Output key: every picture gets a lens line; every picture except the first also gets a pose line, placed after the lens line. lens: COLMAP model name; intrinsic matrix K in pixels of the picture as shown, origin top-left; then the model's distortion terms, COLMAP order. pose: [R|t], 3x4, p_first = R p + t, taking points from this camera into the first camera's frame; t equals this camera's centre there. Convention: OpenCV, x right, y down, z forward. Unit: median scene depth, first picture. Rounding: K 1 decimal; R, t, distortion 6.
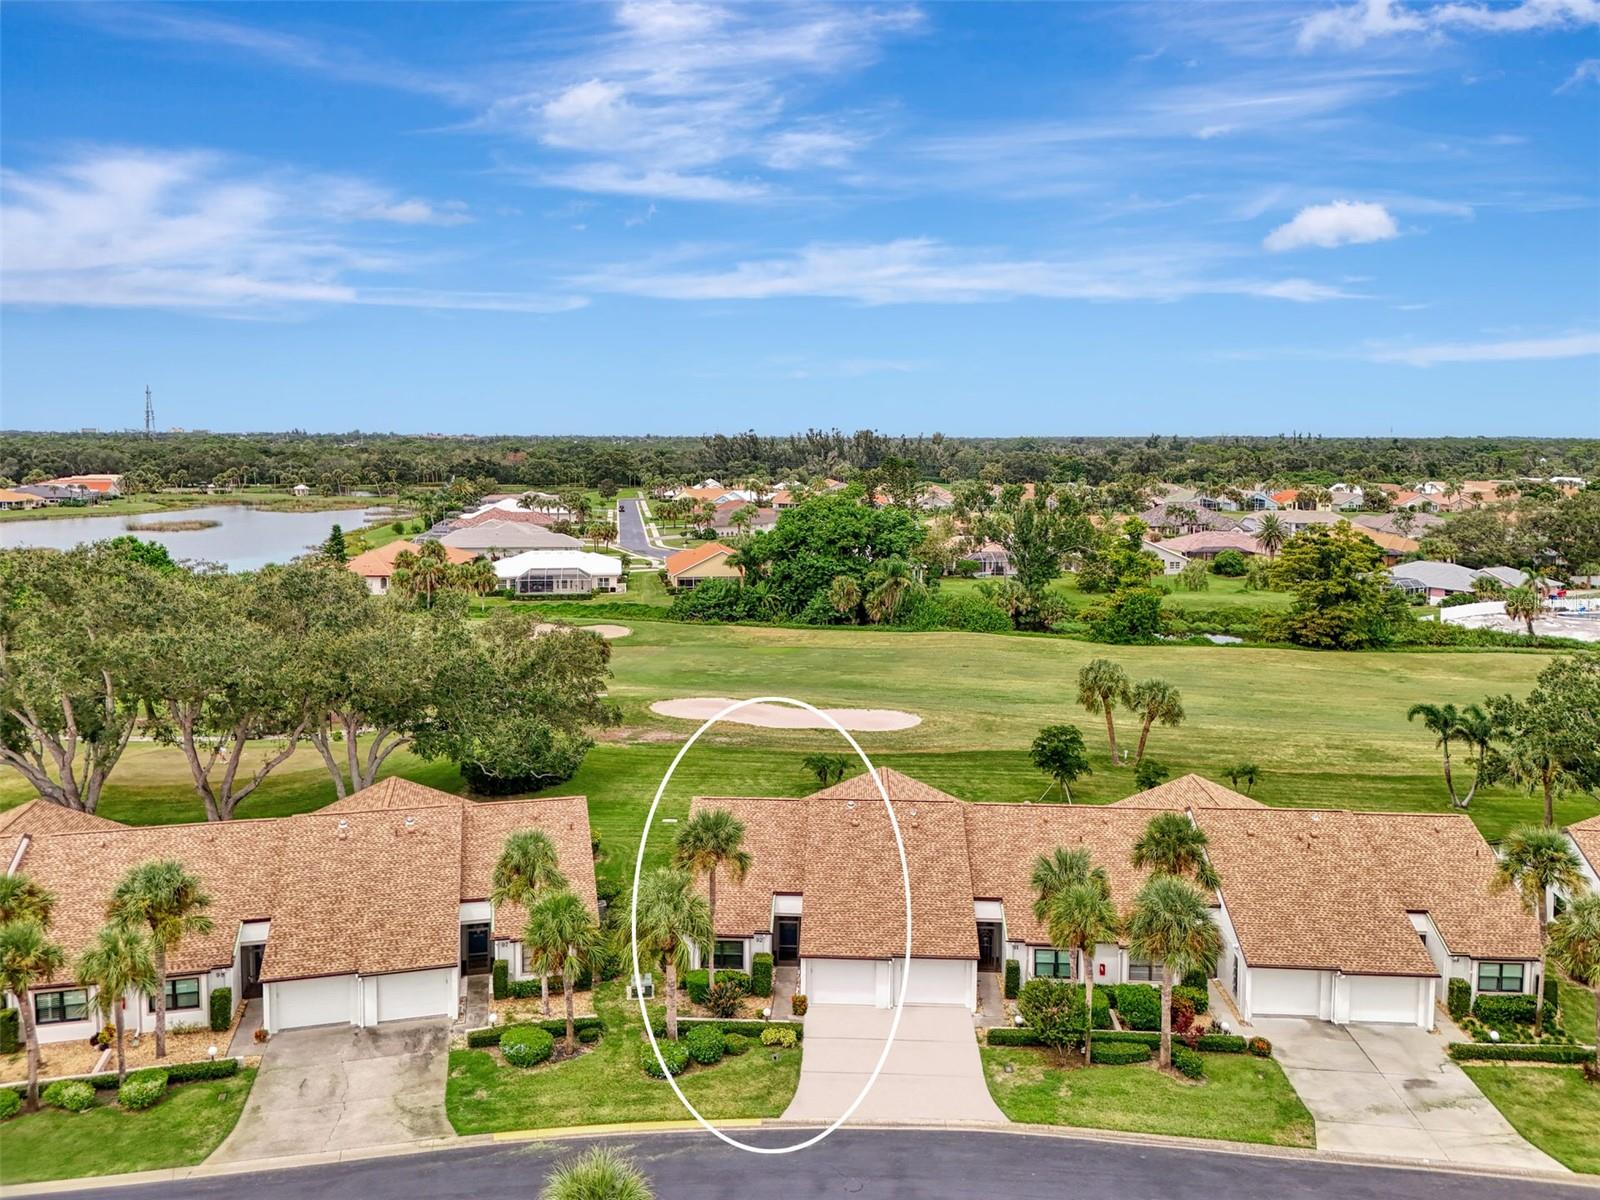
lens RADIAL K [[1147.3, 0, 800.0], [0, 1147.3, 600.0], [0, 0, 1]] dist [0.062227, -0.065600]
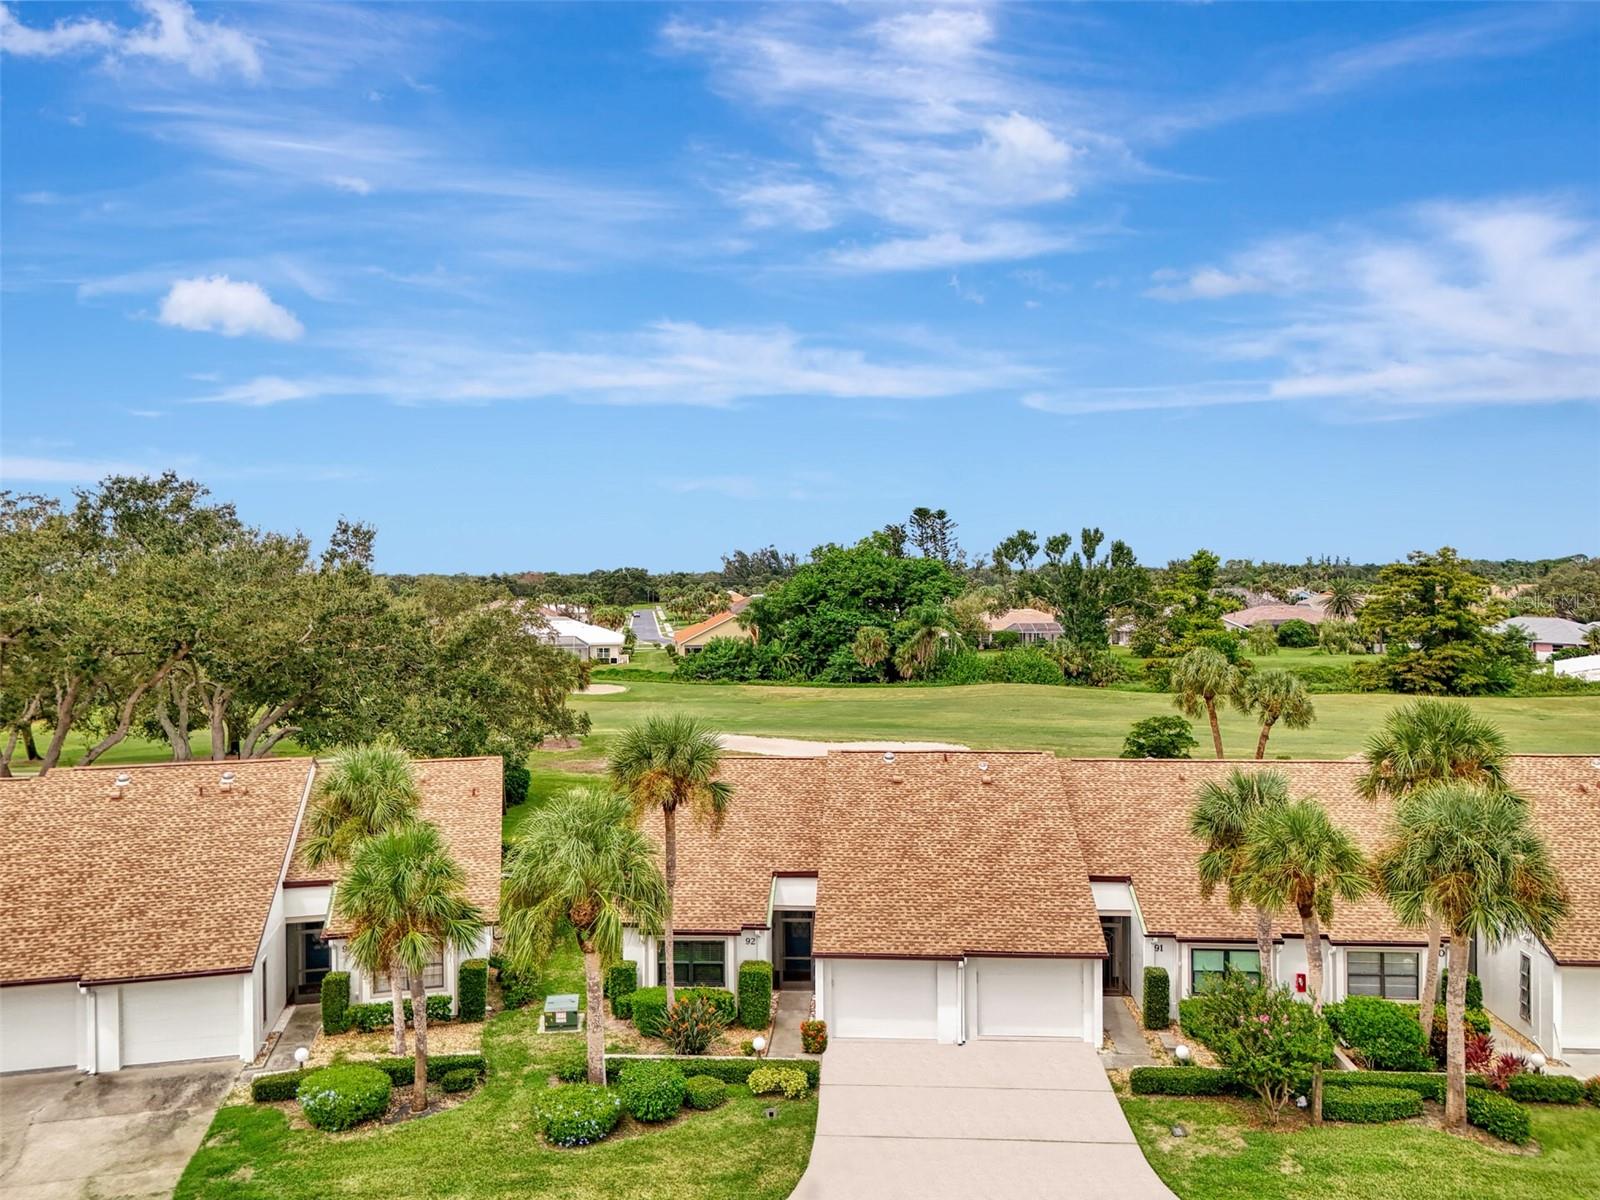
lens RADIAL K [[1084.6, 0, 804.1], [0, 1084.6, 698.5], [0, 0, 1]] dist [0.057245, -0.050398]
pose [[0.999722, -0.013136, -0.019599, 0.007819], [0.011815, 0.997745, -0.066065, 0.202708], [0.020422, 0.065815, 0.997623, 0.396803]]
